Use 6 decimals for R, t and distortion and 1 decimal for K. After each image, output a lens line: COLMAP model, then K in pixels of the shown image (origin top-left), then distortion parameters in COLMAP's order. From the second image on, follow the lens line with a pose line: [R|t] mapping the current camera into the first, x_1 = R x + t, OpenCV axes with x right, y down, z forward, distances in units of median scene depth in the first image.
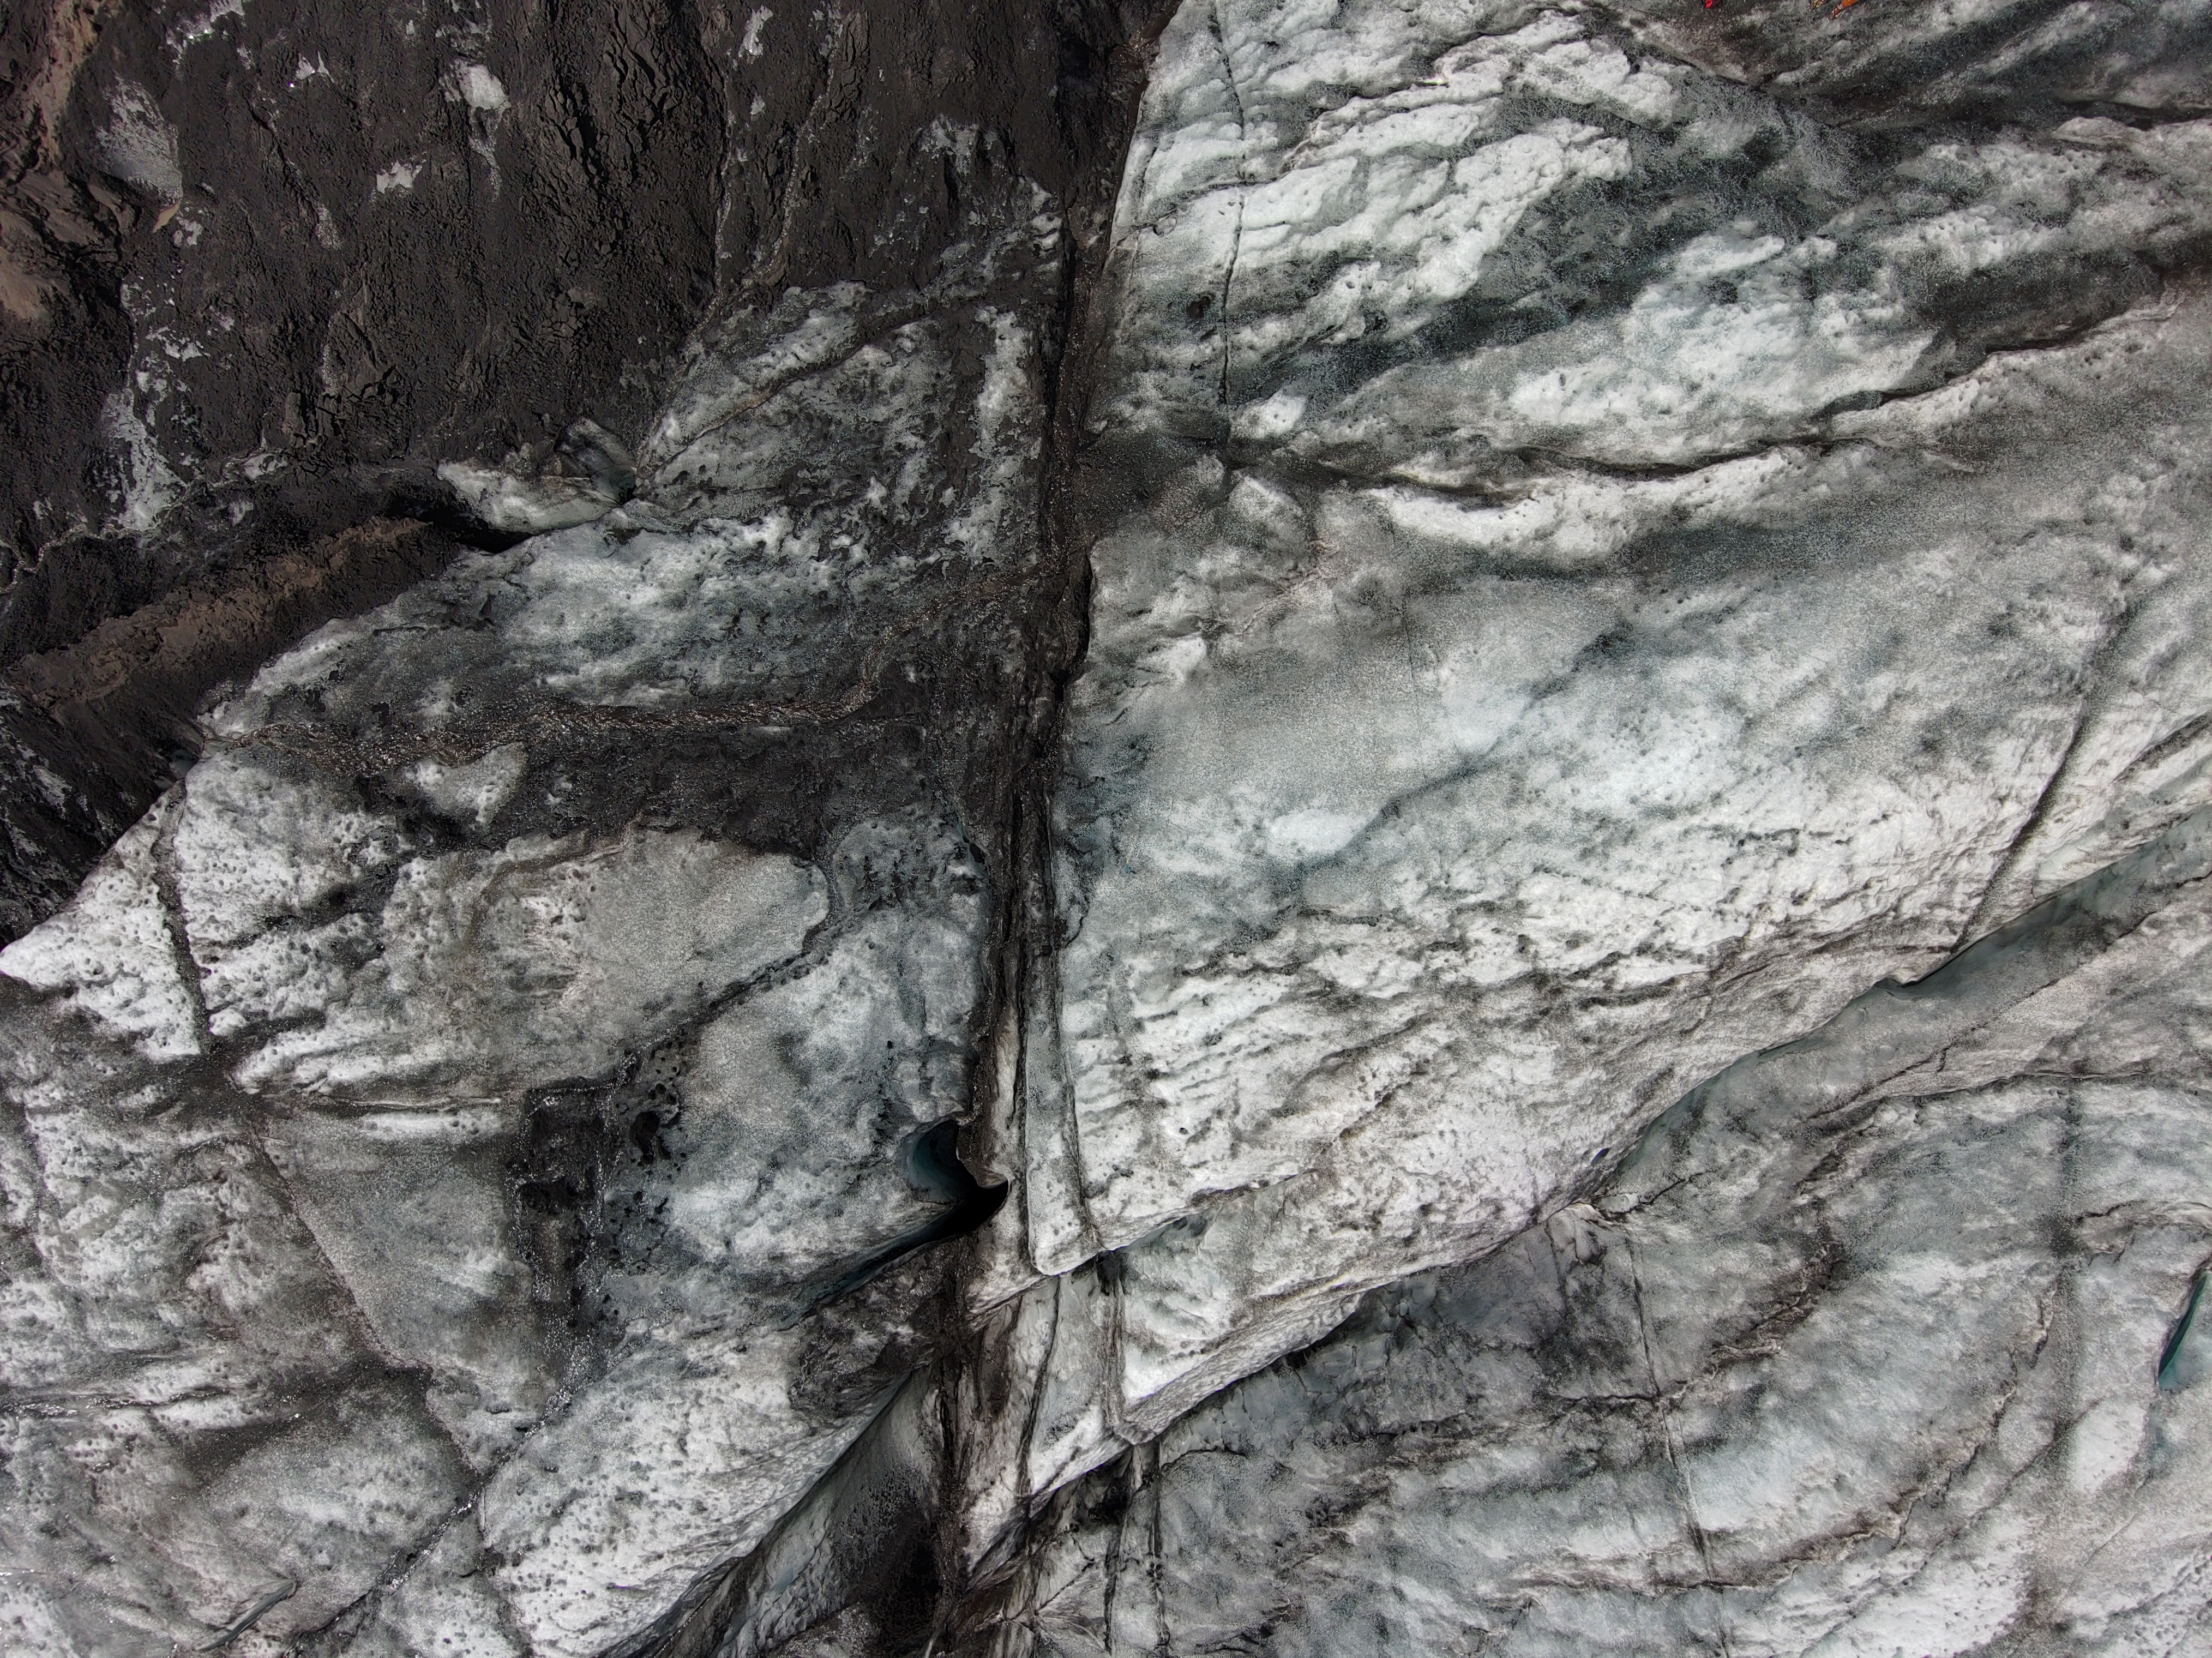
lens RADIAL K [[1357.0, 0, 1106.6], [0, 1357.0, 839.9], [0, 0, 1]] dist [0.124028, -0.172145]
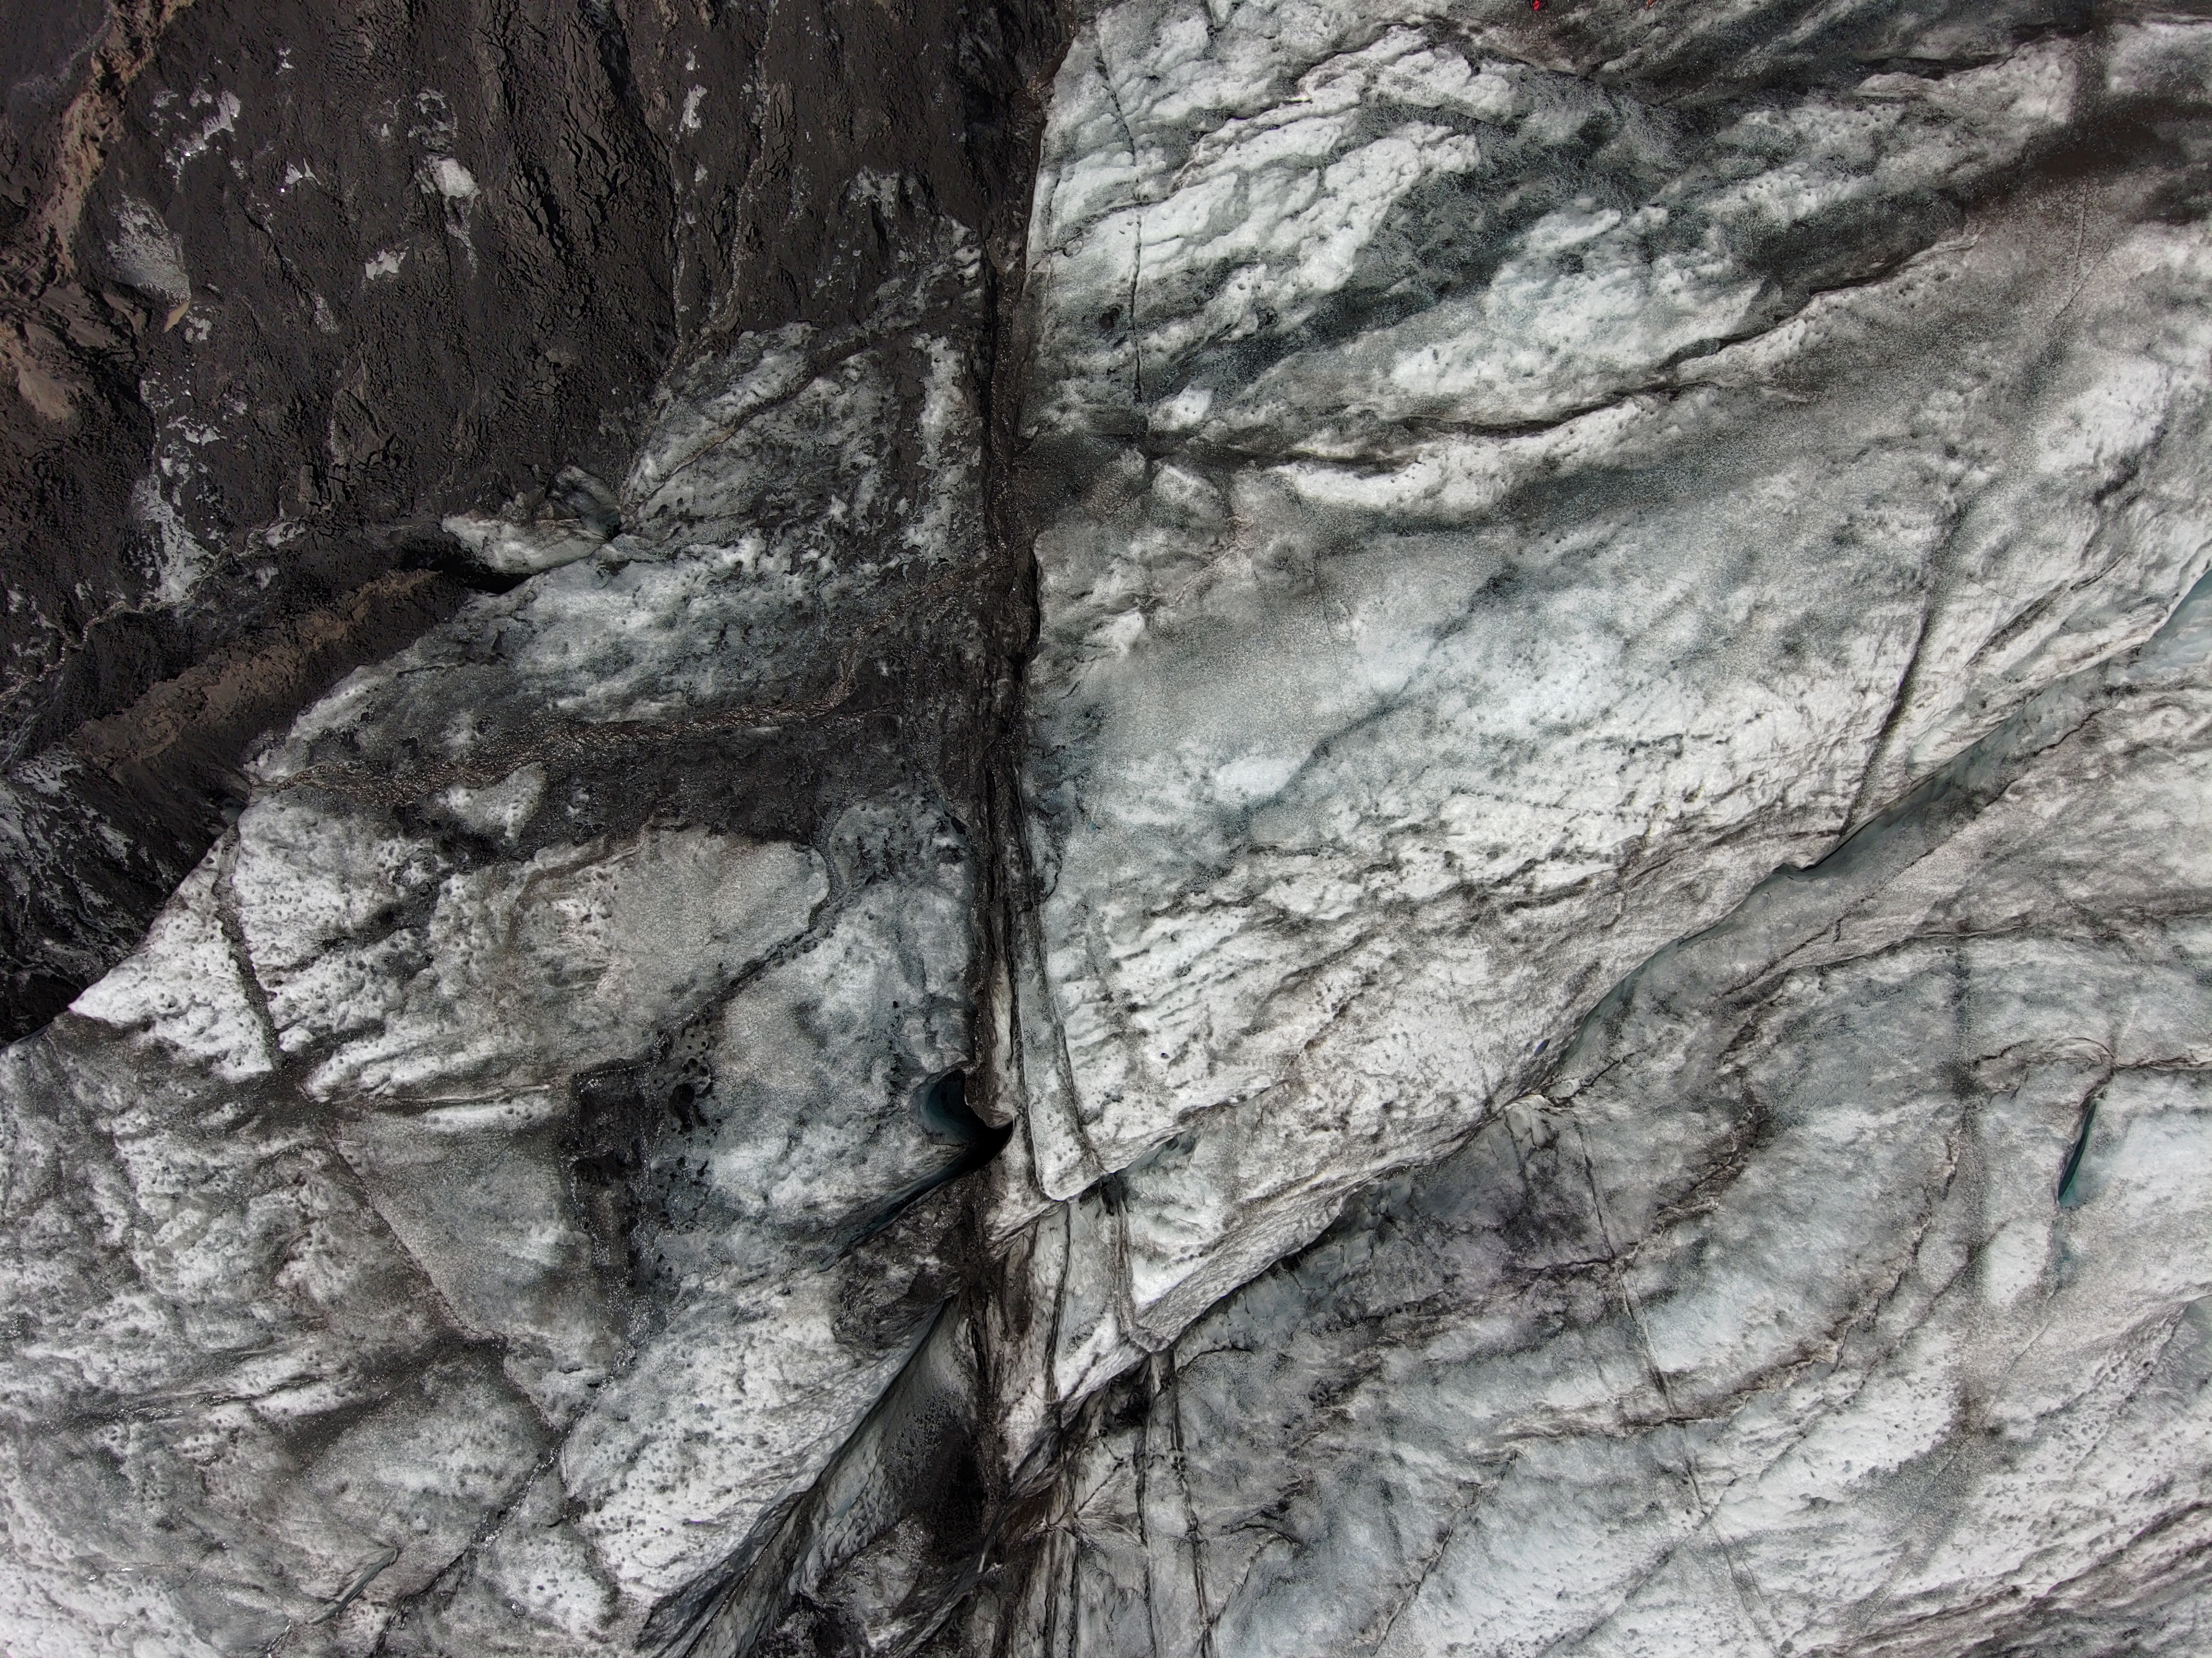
lens RADIAL K [[1357.0, 0, 1106.6], [0, 1357.0, 839.9], [0, 0, 1]] dist [0.124028, -0.172145]
pose [[0.996000, -0.089350, -0.000203, 0.026892], [0.089350, 0.995999, -0.001325, 0.037069], [0.000320, 0.001302, 0.999999, -0.118360]]
